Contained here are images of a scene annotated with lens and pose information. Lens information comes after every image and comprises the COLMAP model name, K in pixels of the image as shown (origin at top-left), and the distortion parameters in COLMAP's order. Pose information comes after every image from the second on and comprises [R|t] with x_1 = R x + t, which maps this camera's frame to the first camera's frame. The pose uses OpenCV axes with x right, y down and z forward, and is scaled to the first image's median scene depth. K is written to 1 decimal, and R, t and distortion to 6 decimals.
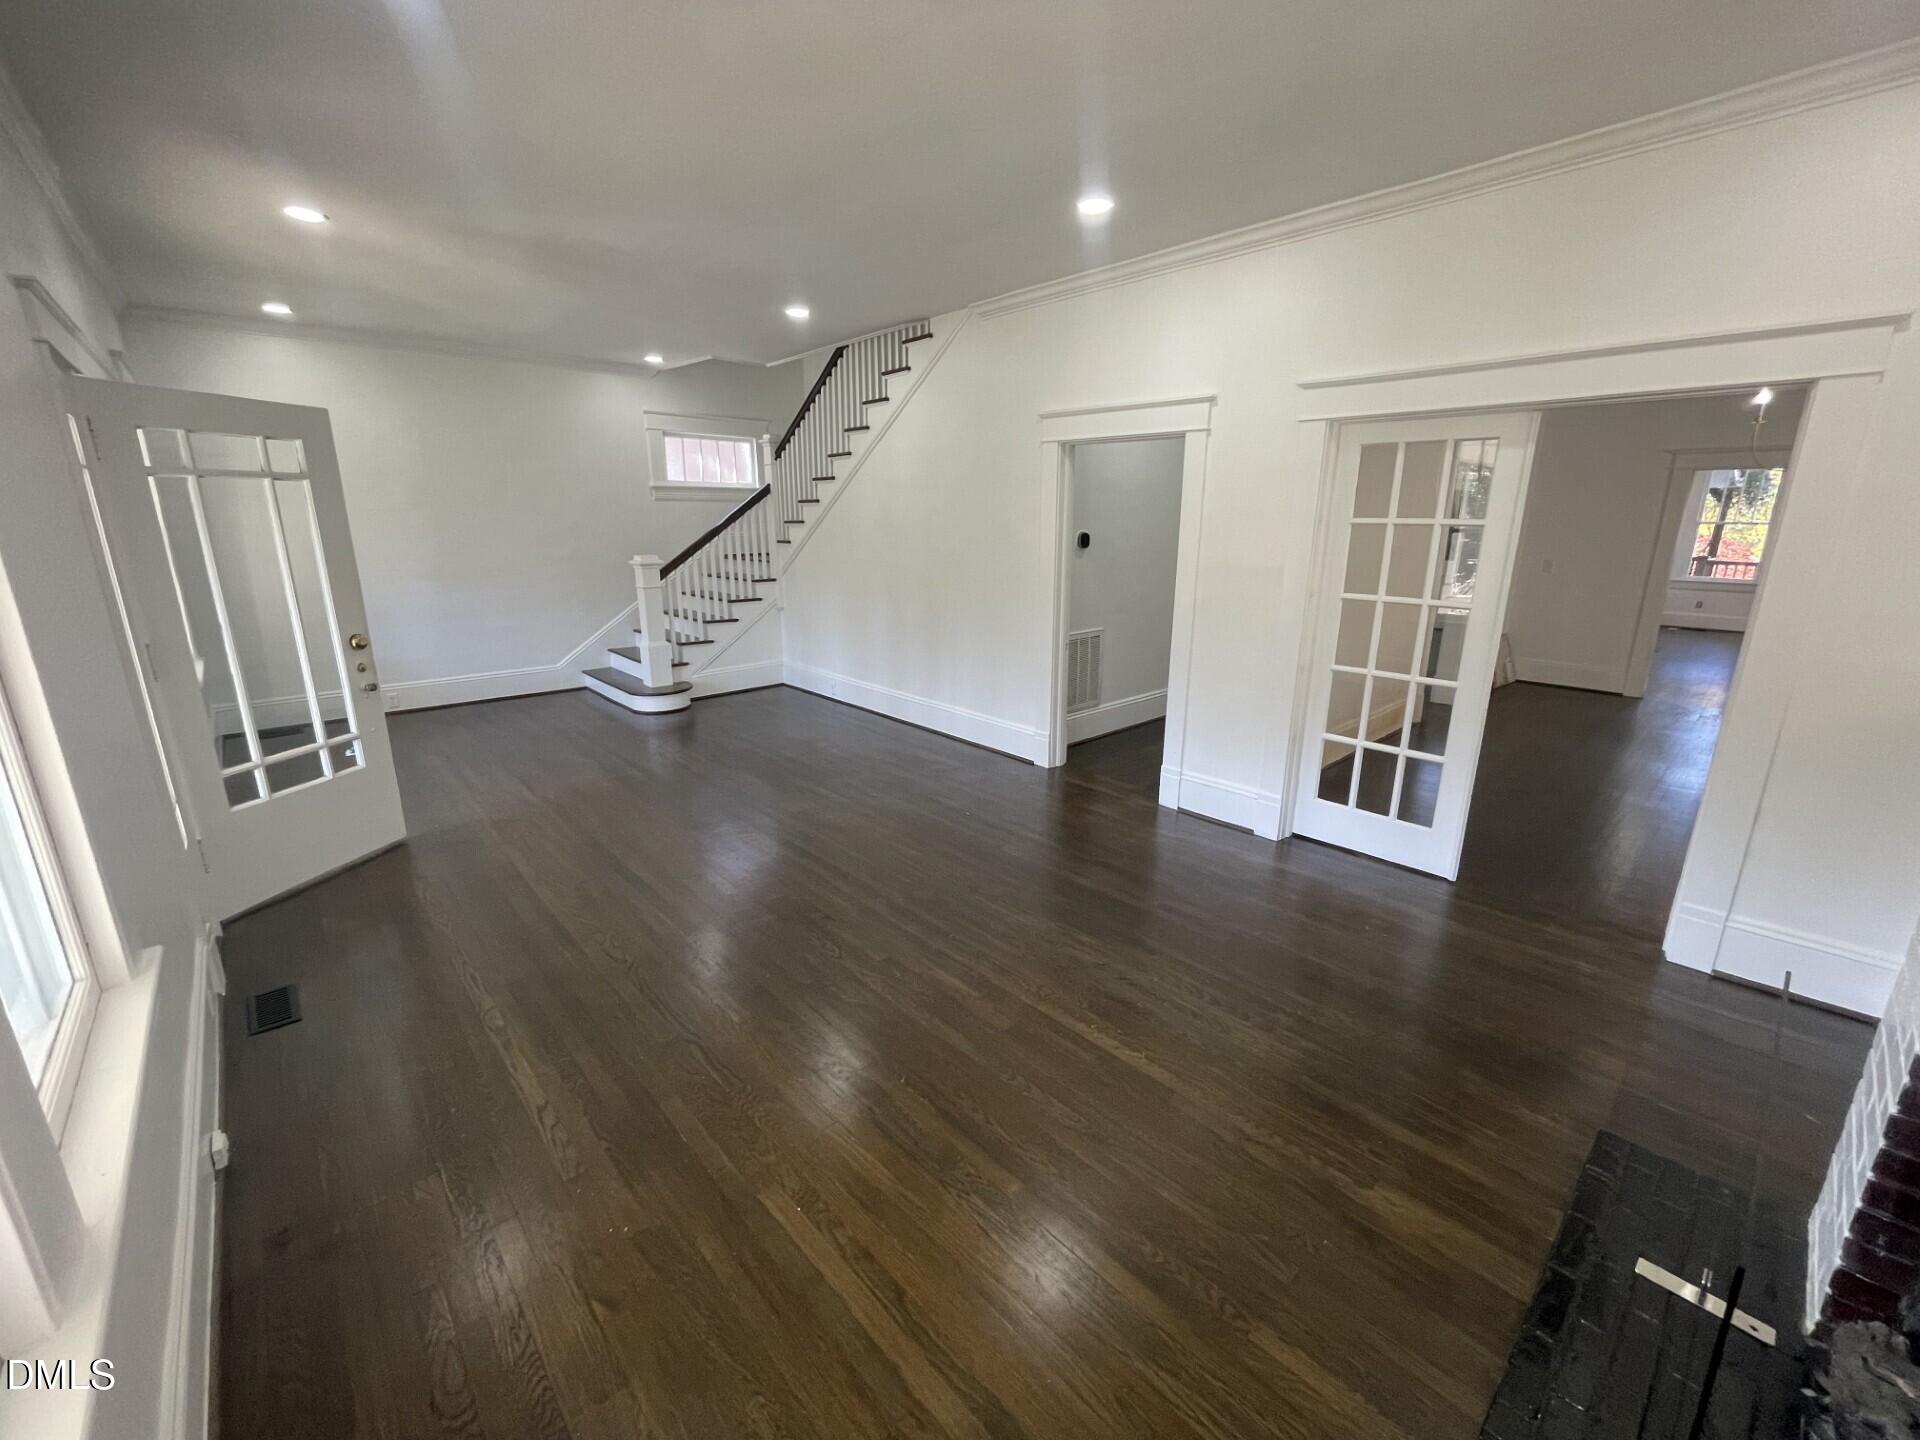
lens RADIAL K [[777.8, 0, 954.9], [0, 777.8, 718.2], [0, 0, 1]] dist [-0.000079, 0.000012]
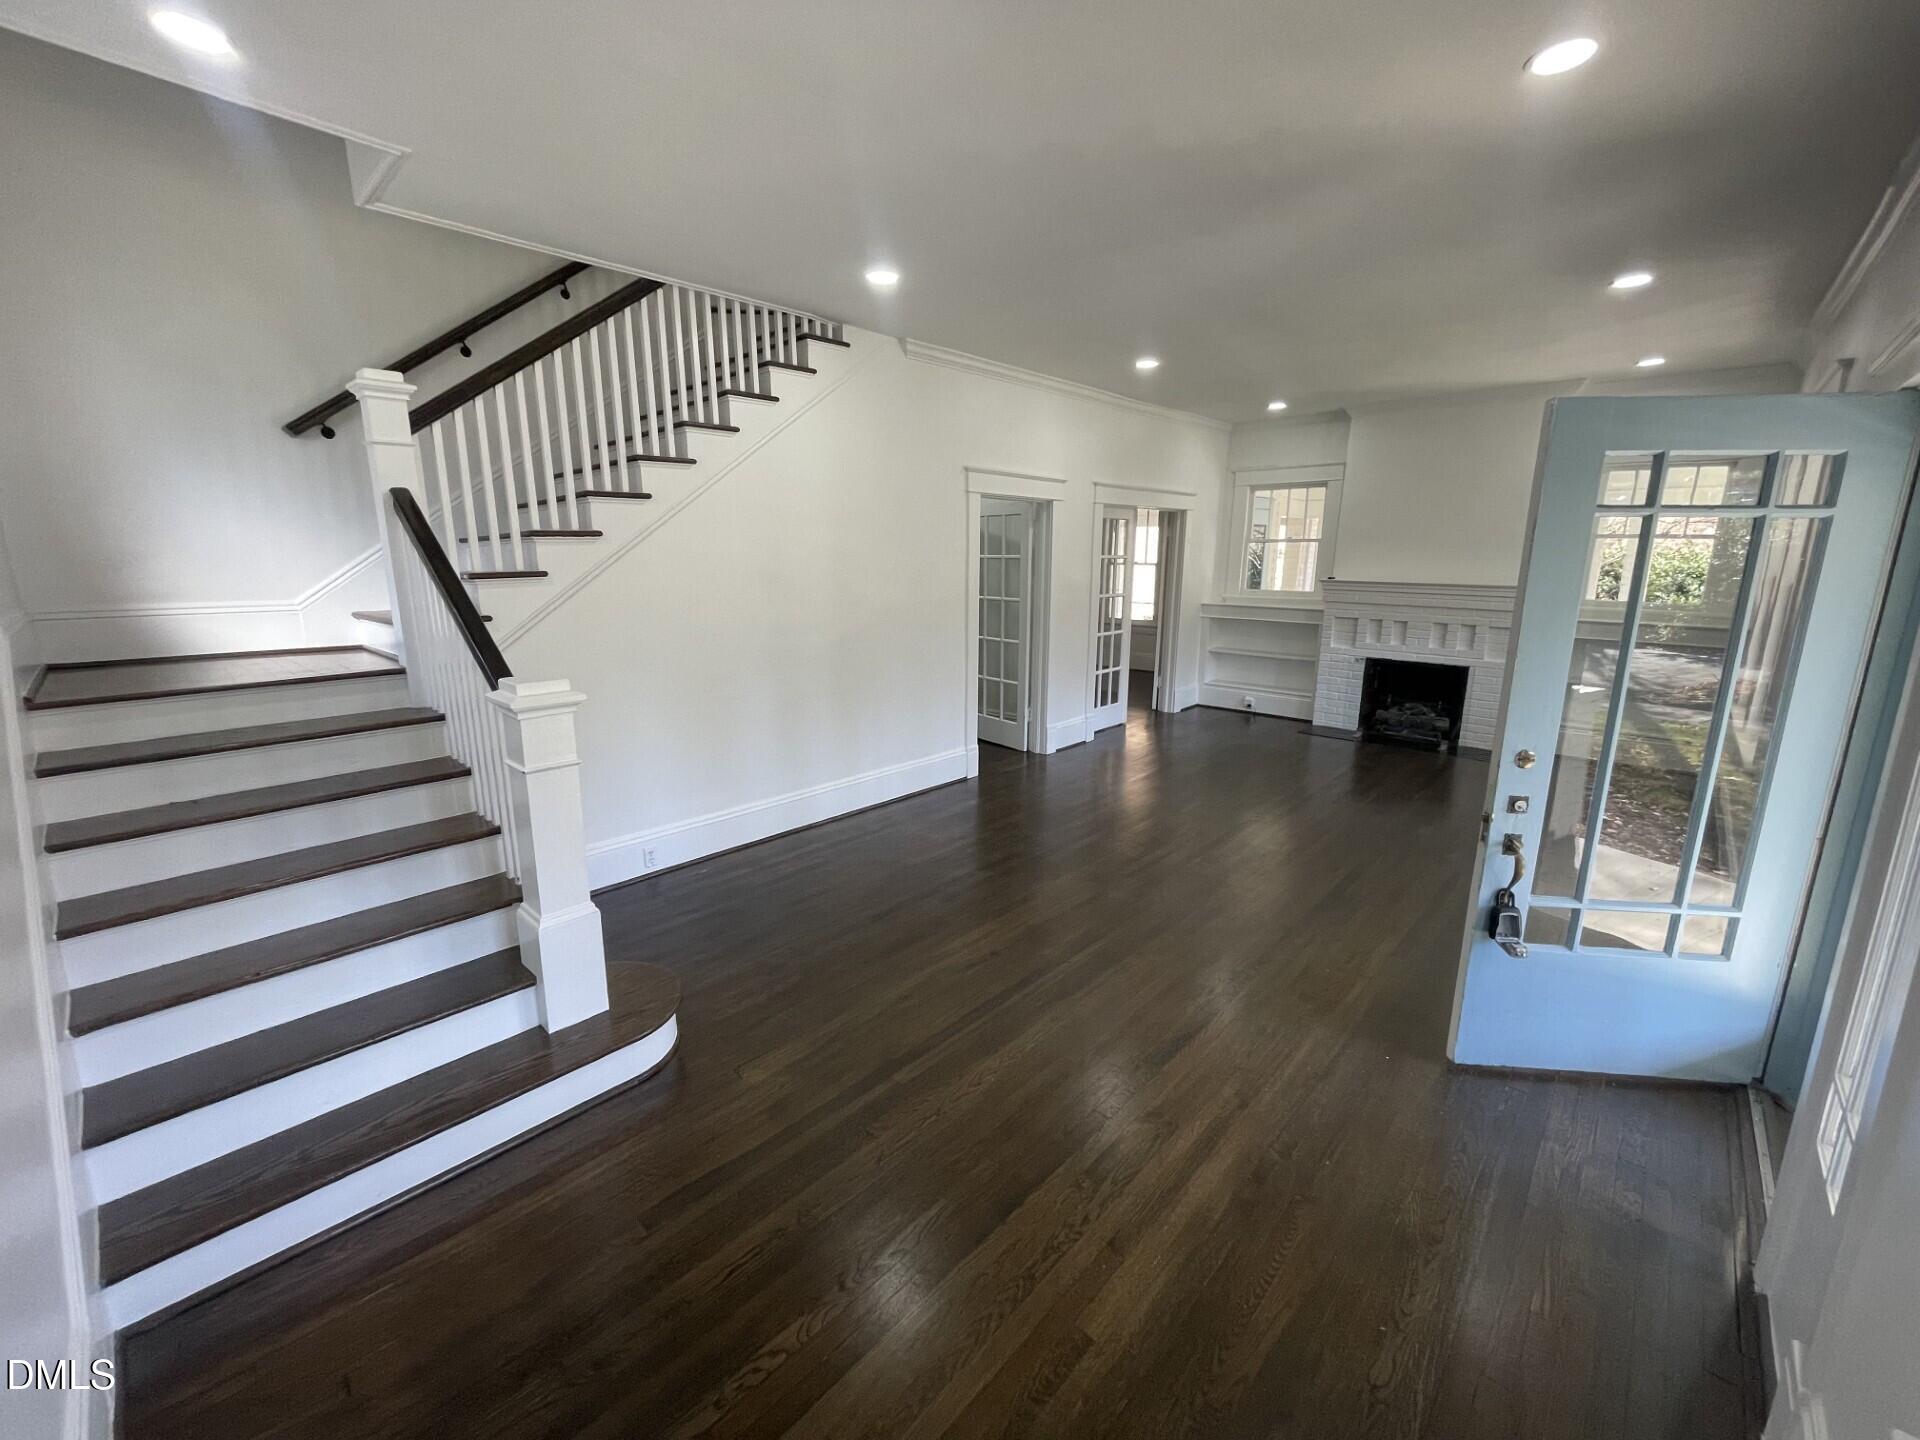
lens RADIAL K [[777.8, 0, 955.9], [0, 777.8, 717.2], [0, 0, 1]] dist [-0.000079, 0.000012]
pose [[-0.091735, -0.213645, 0.972595, -0.949827], [0.250355, 0.940392, 0.230185, -0.280681], [-0.963798, 0.264609, -0.032780, 1.027834]]
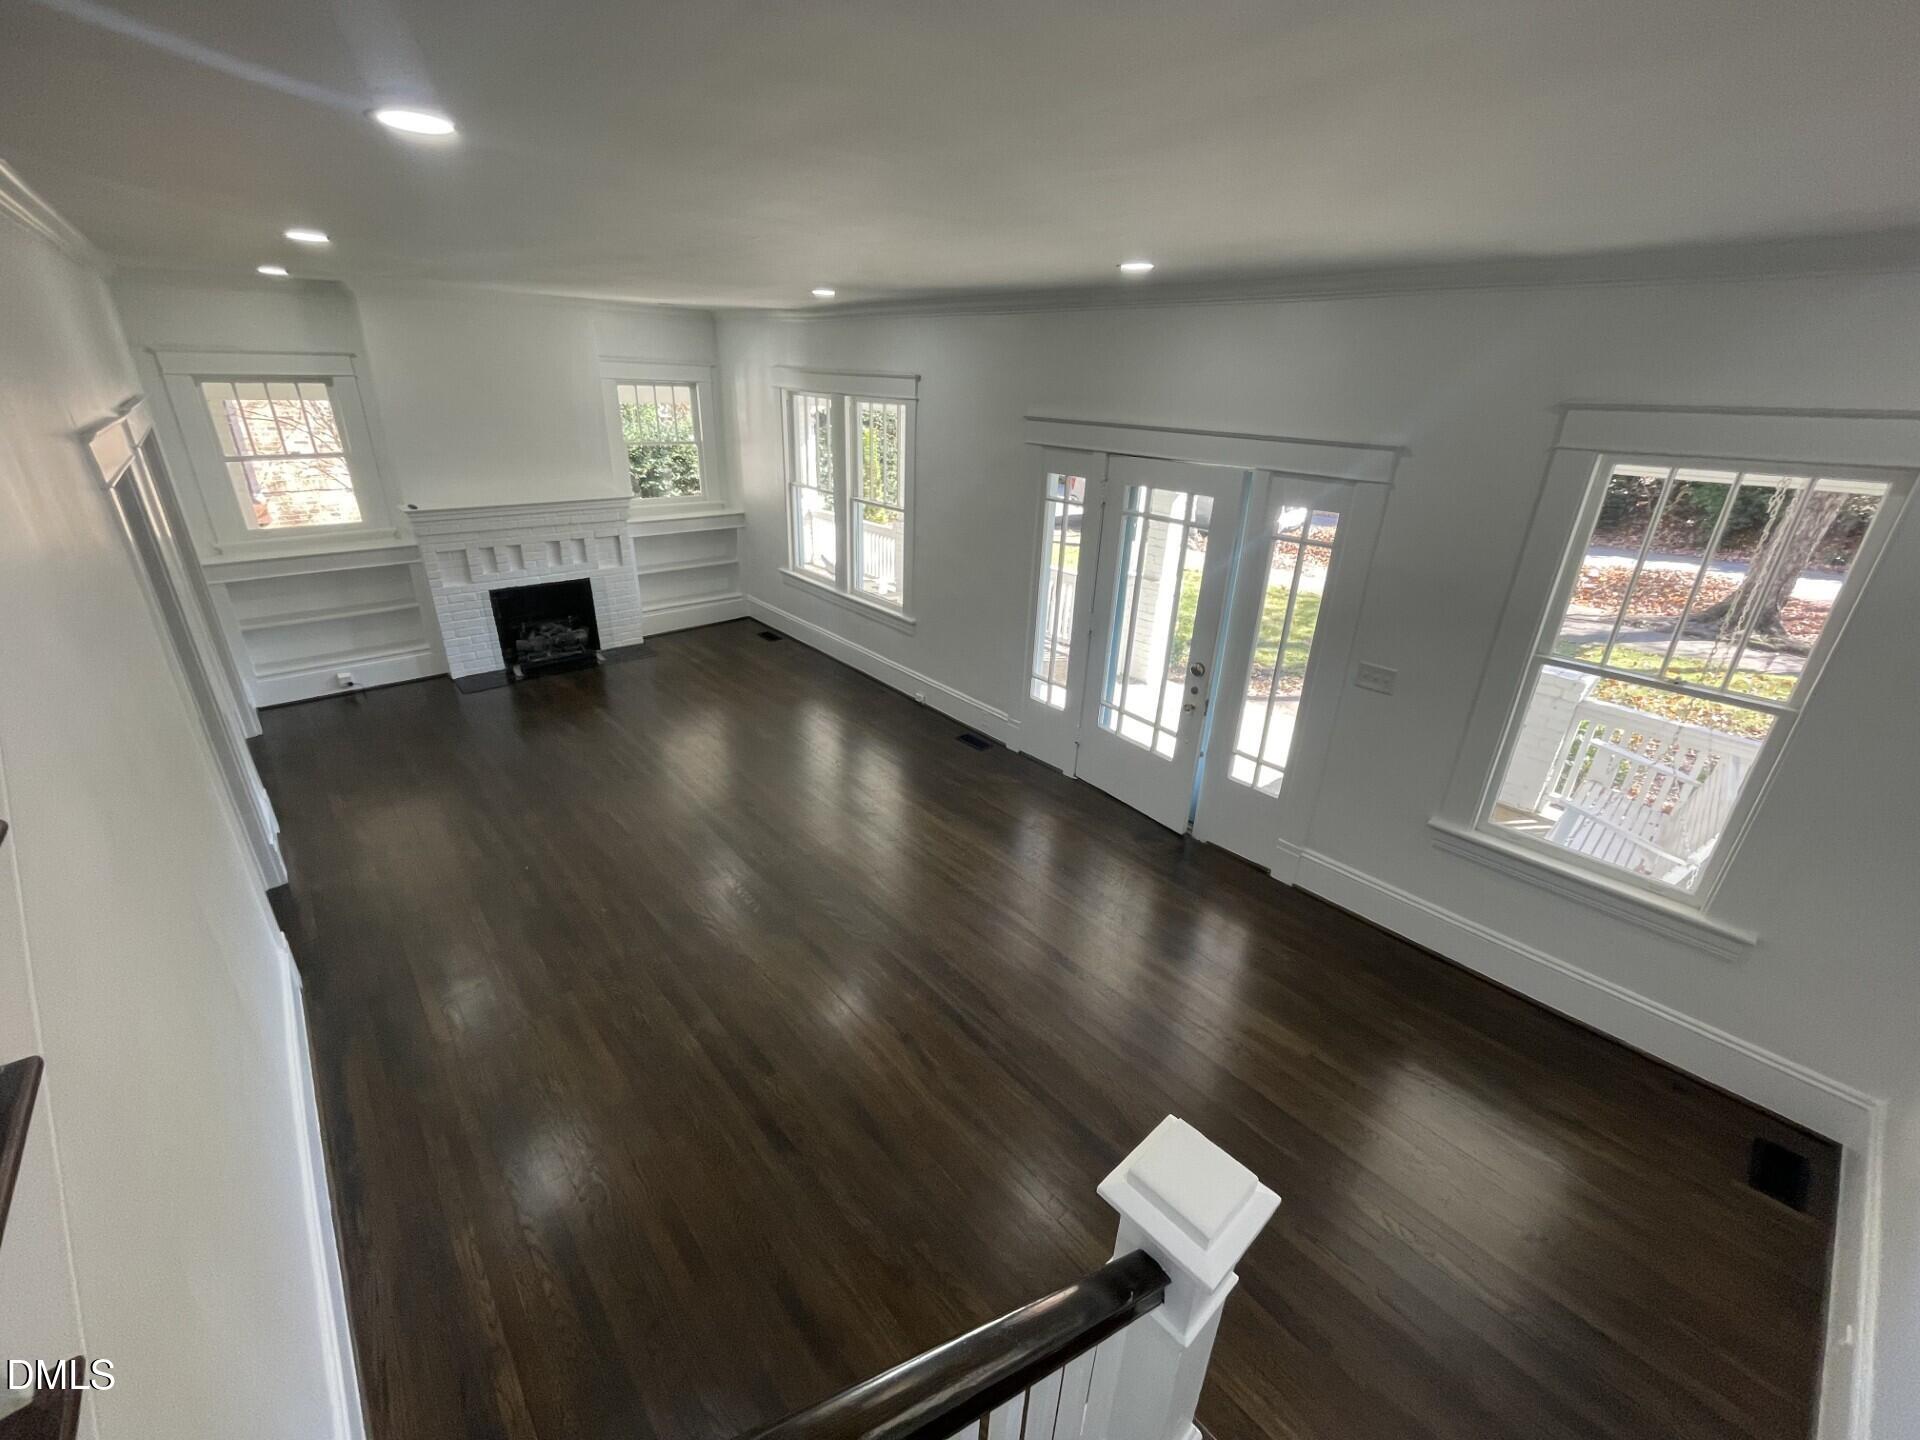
lens RADIAL K [[777.8, 0, 957.3], [0, 777.8, 716.6], [0, 0, 1]] dist [-0.000079, 0.000012]
pose [[-0.999497, -0.031686, 0.000909, -0.529620], [-0.024314, 0.784724, 0.619368, -0.464602], [-0.020338, 0.619034, -0.785100, 1.277300]]
